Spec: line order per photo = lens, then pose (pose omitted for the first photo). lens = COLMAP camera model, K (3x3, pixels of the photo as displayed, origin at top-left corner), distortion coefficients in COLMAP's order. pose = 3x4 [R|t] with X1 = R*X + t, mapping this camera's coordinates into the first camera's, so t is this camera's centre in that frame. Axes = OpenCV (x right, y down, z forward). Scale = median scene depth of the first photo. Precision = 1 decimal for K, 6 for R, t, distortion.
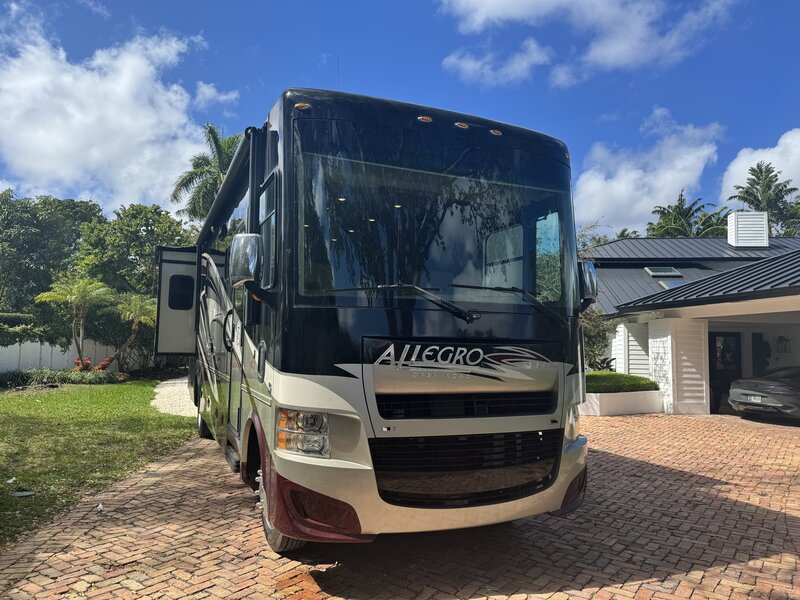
lens RADIAL K [[563.5, 0, 398.2], [0, 563.5, 297.0], [0, 0, 1]] dist [0.013584, -0.017342]
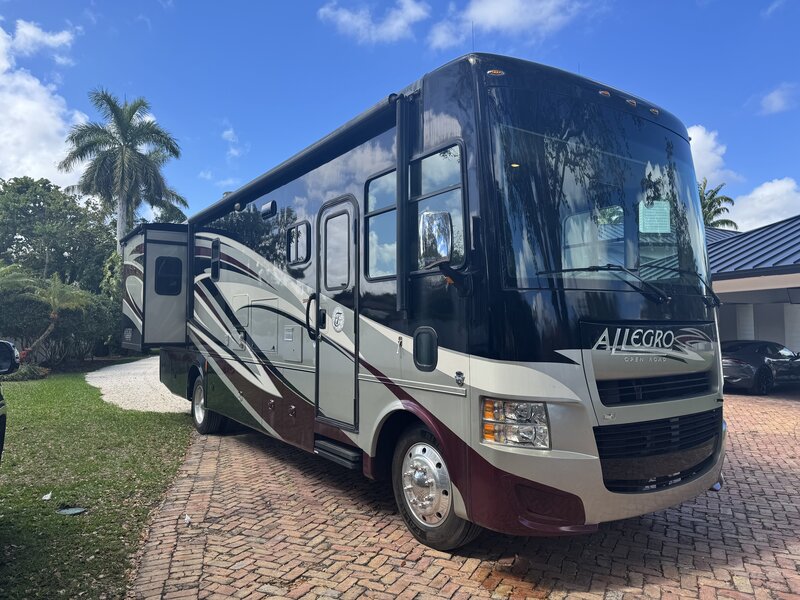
lens RADIAL K [[563.5, 0, 408.3], [0, 563.5, 297.3], [0, 0, 1]] dist [0.013584, -0.017342]
pose [[0.982467, -0.010031, 0.186164, -0.492112], [0.004343, 0.999512, 0.030936, -0.000510], [-0.186384, -0.029585, 0.982032, 0.108558]]
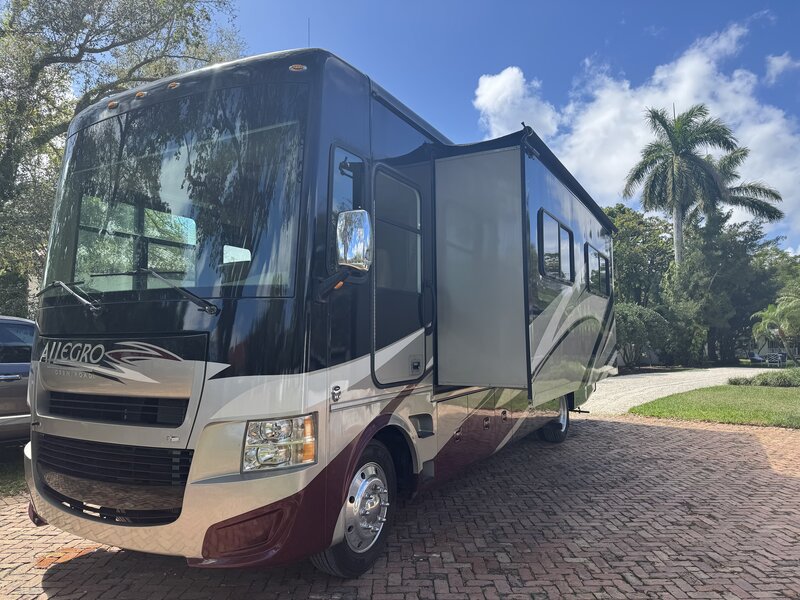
lens RADIAL K [[563.5, 0, 406.4], [0, 563.5, 305.1], [0, 0, 1]] dist [0.013584, -0.017342]
pose [[0.634842, -0.068544, -0.769596, 1.121340], [0.081046, 0.996470, -0.021895, 0.086960], [0.768380, -0.048473, 0.638156, 0.798778]]
